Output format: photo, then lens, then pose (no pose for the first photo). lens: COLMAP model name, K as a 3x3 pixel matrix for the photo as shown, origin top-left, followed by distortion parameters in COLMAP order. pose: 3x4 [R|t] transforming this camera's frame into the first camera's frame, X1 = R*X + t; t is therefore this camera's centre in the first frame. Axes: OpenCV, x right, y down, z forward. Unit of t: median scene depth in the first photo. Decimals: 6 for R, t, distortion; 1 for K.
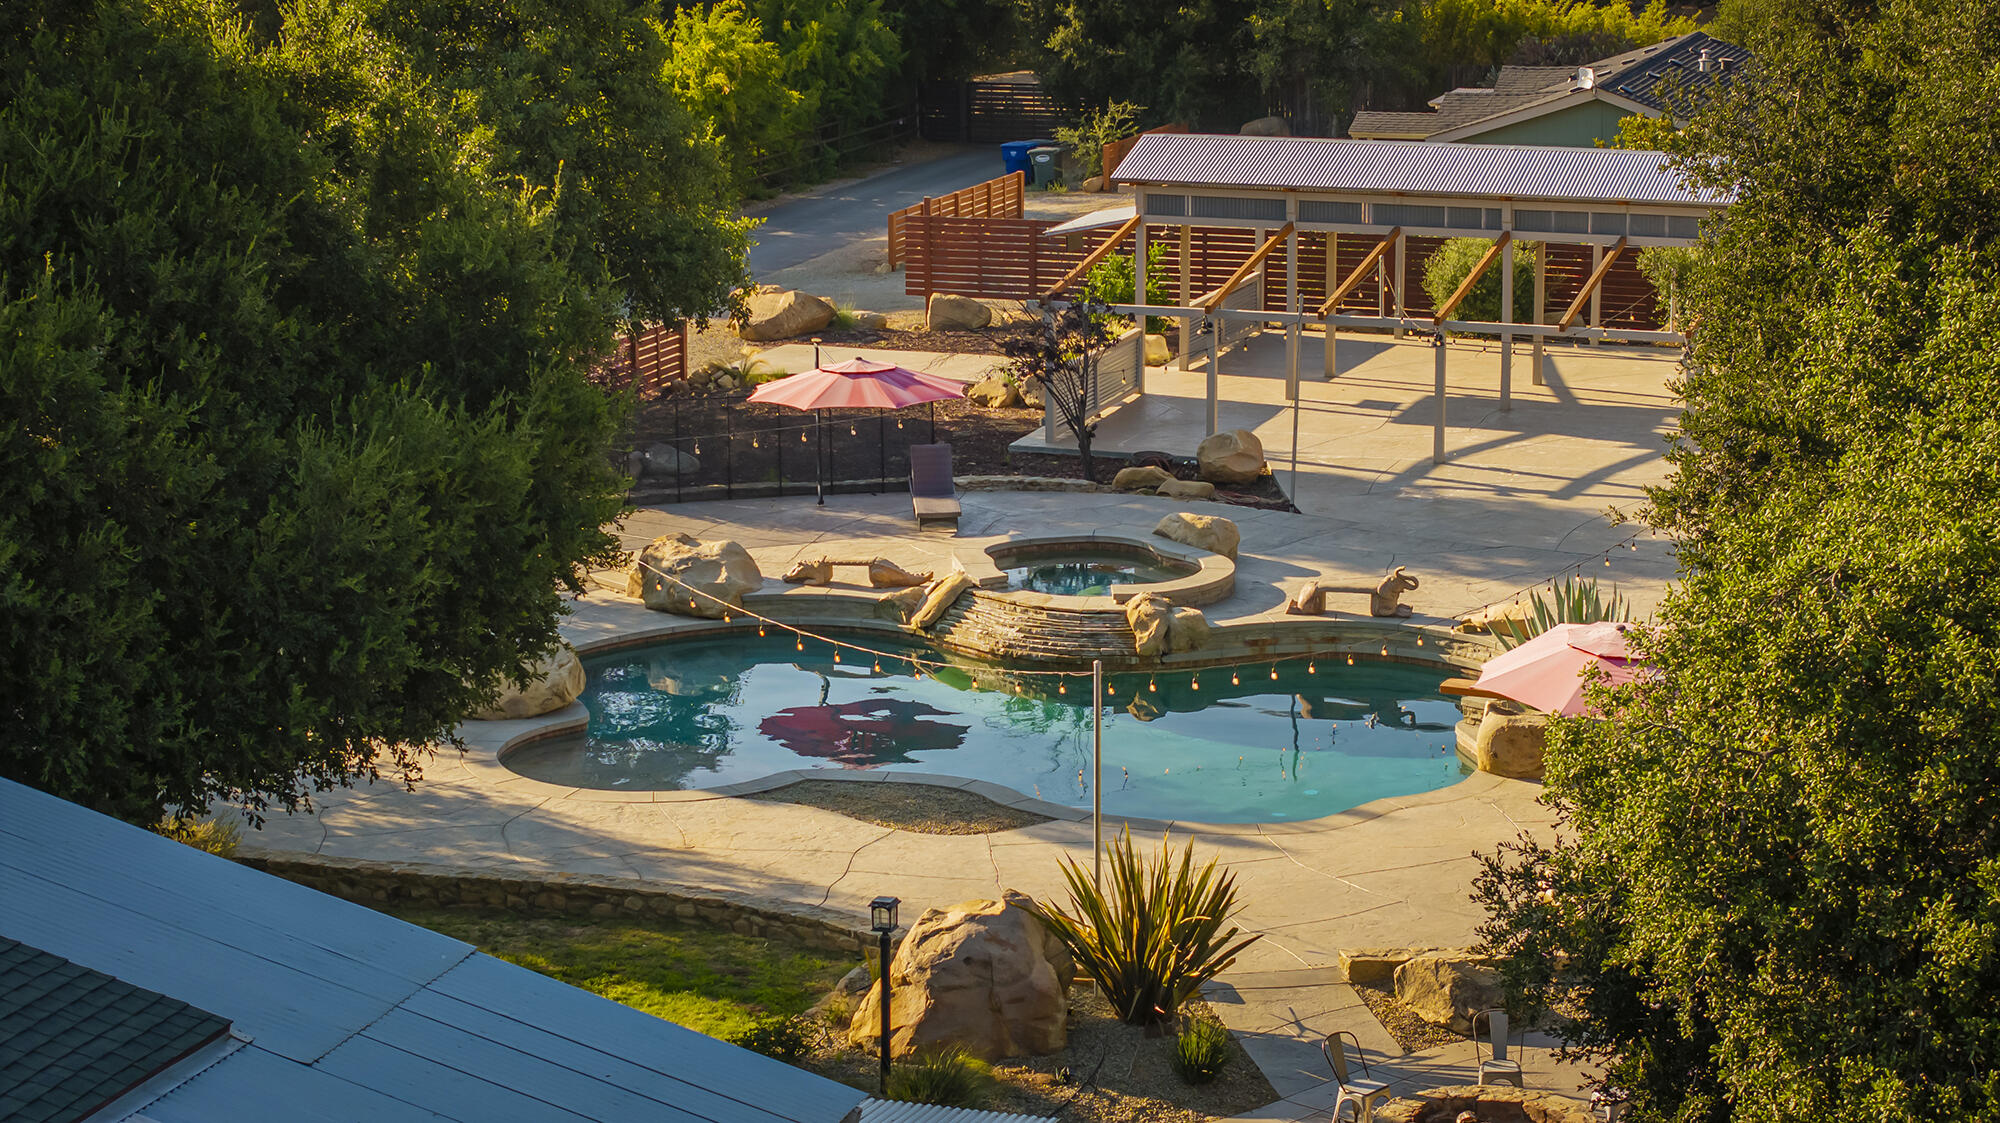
lens RADIAL K [[3945.2, 0, 1000.0], [0, 3945.2, 561.5], [0, 0, 1]] dist [-0.146832, 0.307750]
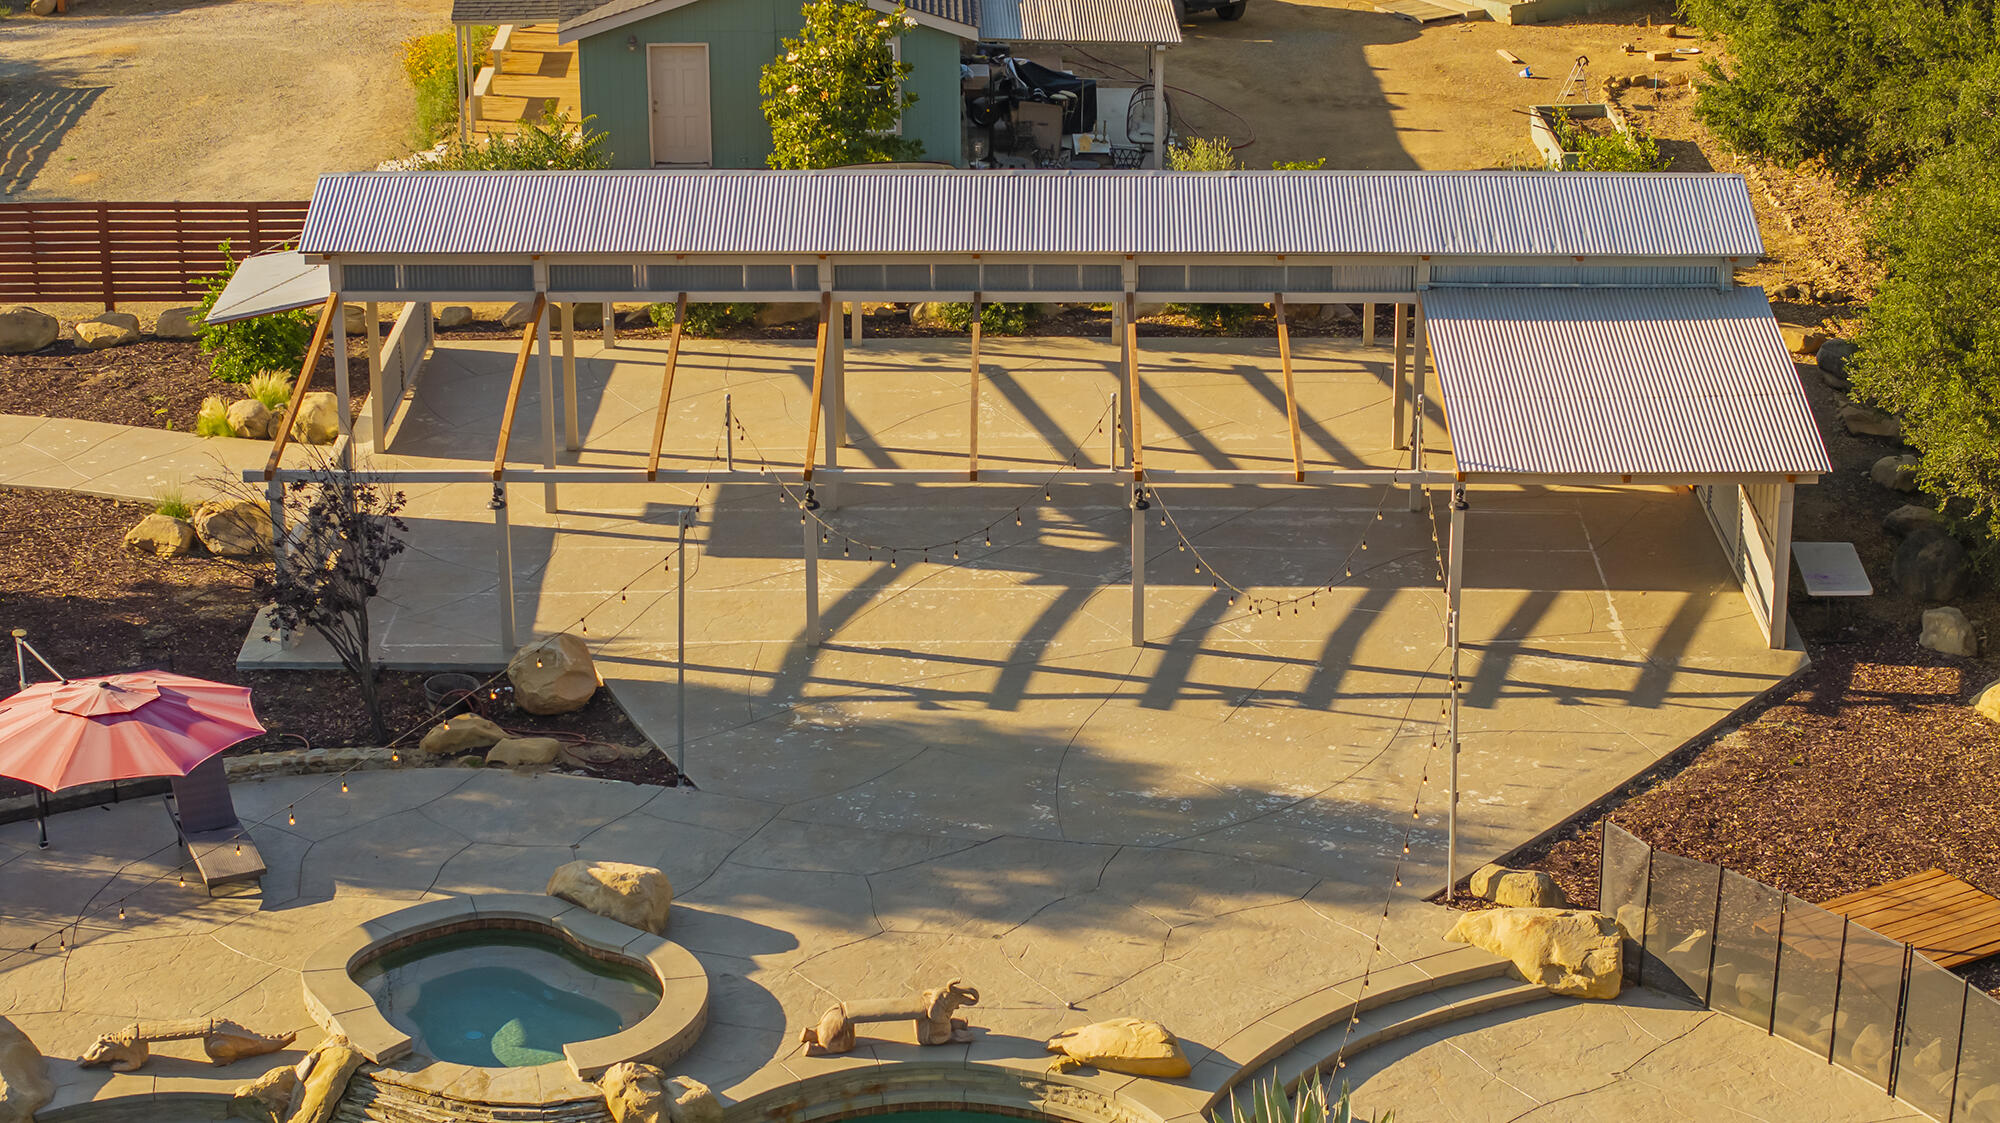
lens RADIAL K [[3945.2, 0, 1000.0], [0, 3945.2, 561.5], [0, 0, 1]] dist [-0.146832, 0.307750]
pose [[0.941050, -0.124135, 0.314666, -0.110278], [0.072694, 0.982711, 0.170277, -0.194240], [-0.330364, -0.137365, 0.933804, 0.298304]]
